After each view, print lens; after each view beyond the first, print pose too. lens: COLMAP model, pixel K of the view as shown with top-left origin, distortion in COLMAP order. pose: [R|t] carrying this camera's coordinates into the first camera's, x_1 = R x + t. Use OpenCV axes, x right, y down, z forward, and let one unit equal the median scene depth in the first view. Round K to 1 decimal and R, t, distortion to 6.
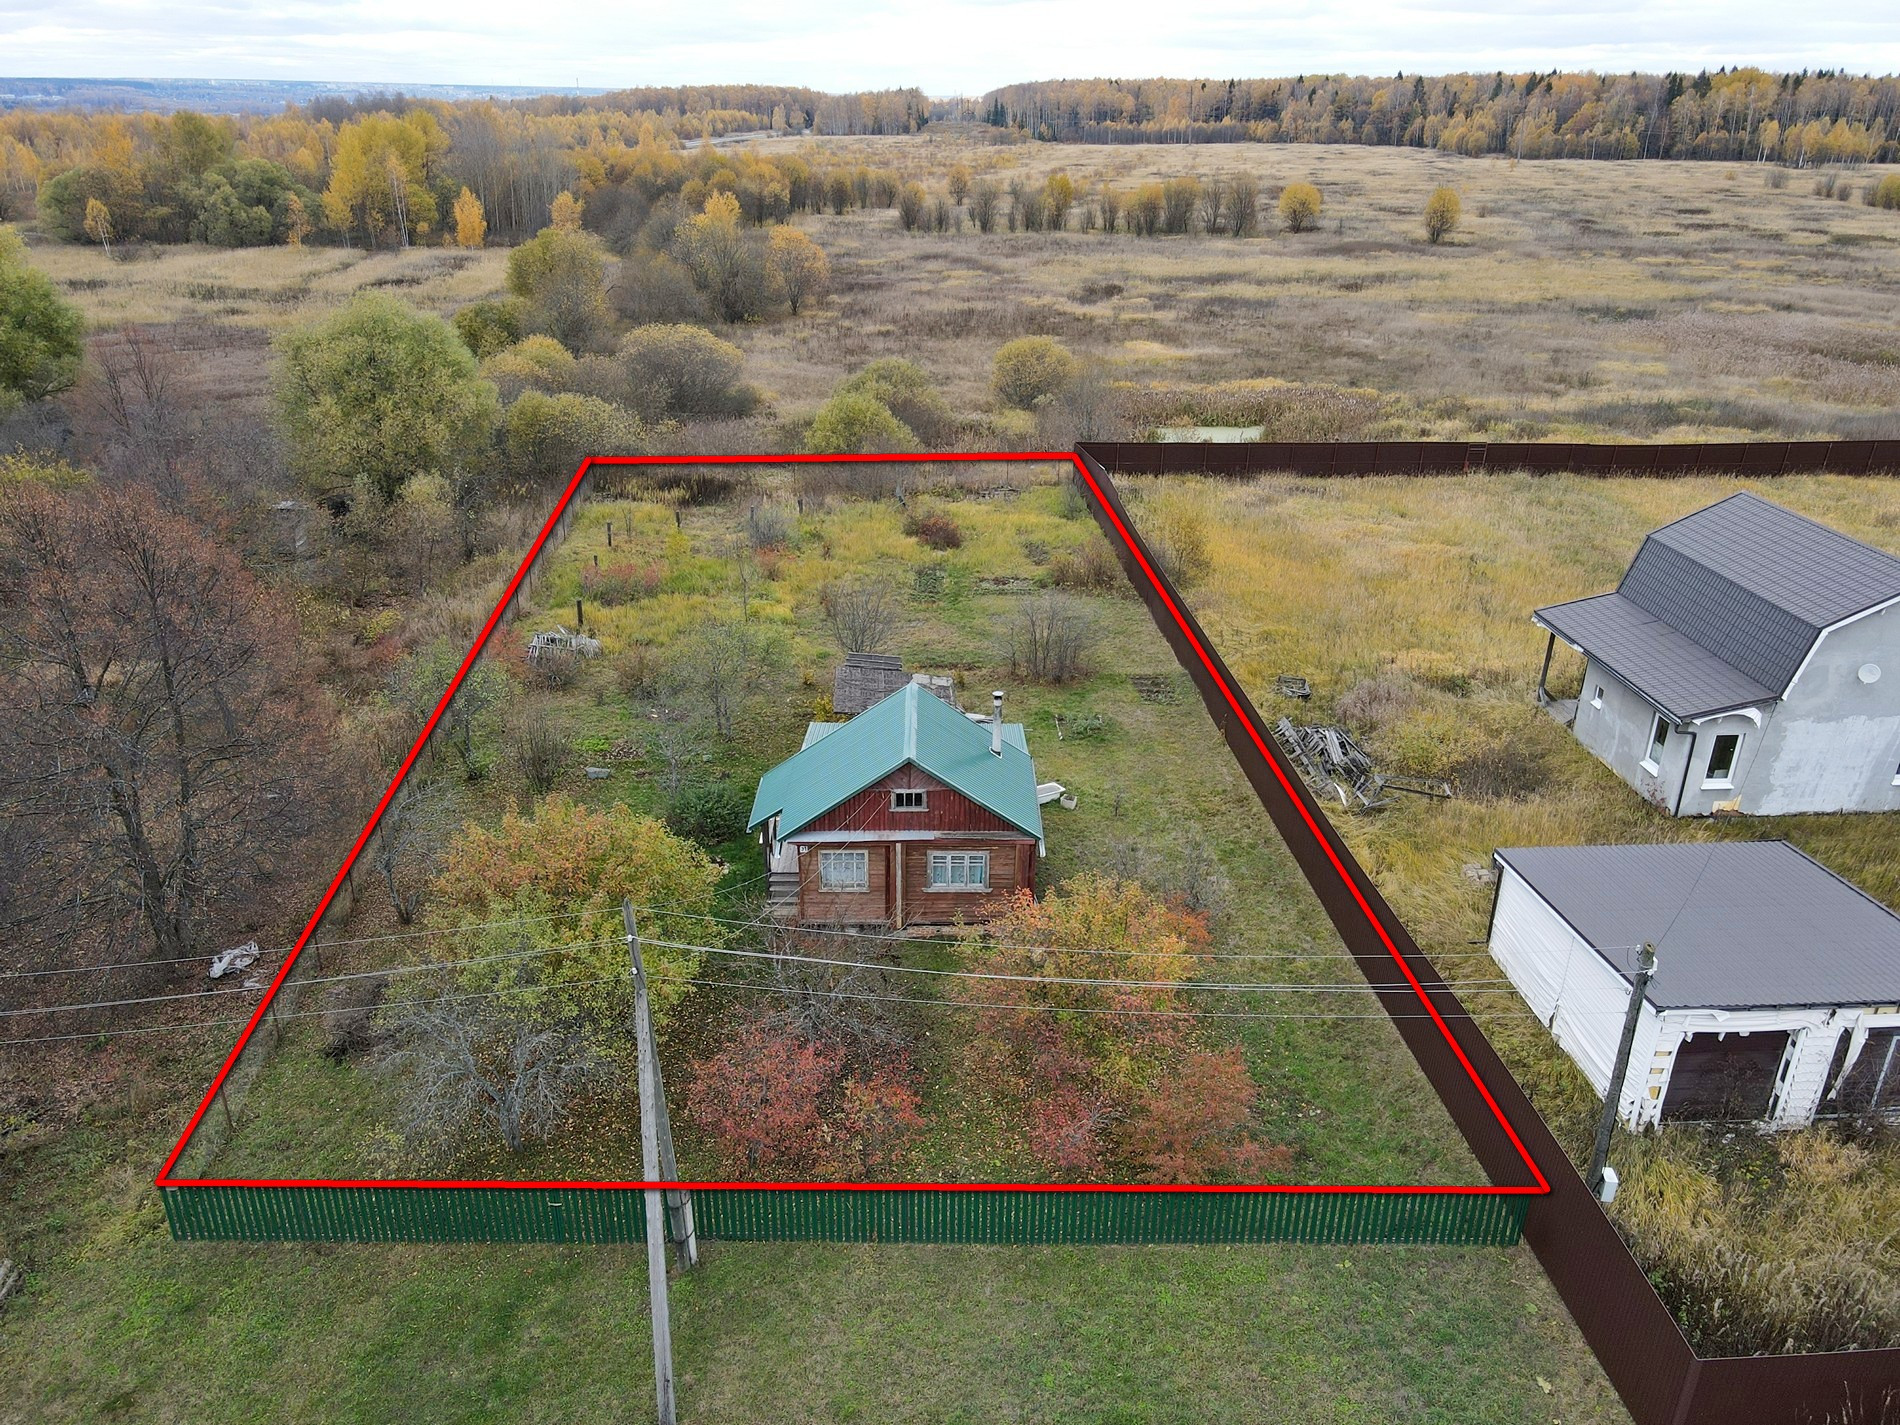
lens RADIAL K [[1397.0, 0, 950.0], [0, 1397.0, 712.5], [0, 0, 1]] dist [0.022363, -0.007731]
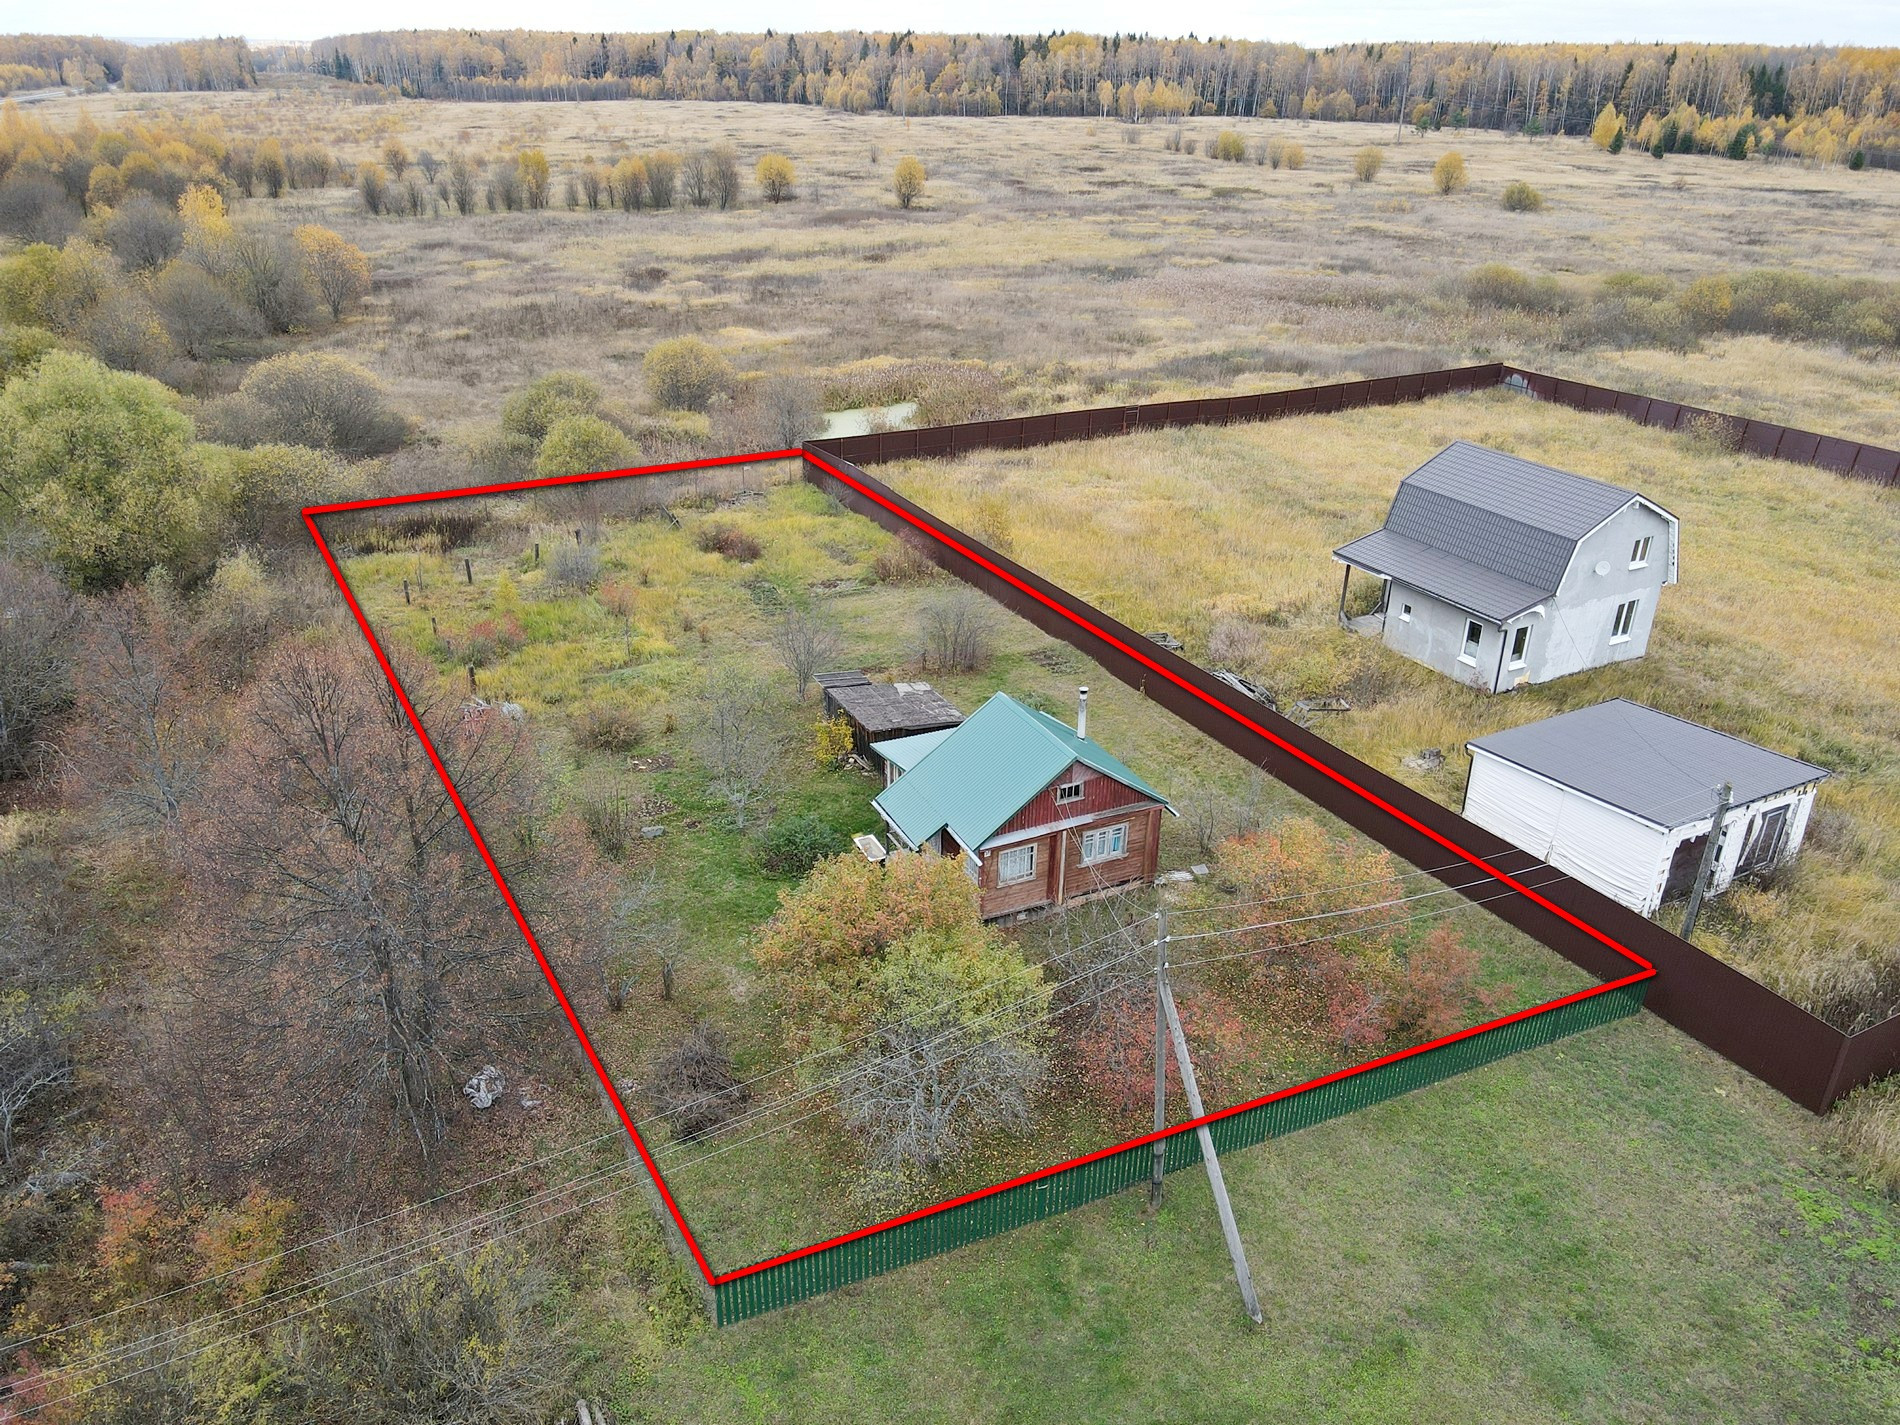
lens RADIAL K [[1397.0, 0, 950.0], [0, 1397.0, 712.5], [0, 0, 1]] dist [0.022363, -0.007731]
pose [[0.911112, -0.174851, 0.373233, -0.133661], [0.163245, 0.984588, 0.062755, -0.022598], [-0.378453, 0.003751, 0.925613, -0.008509]]
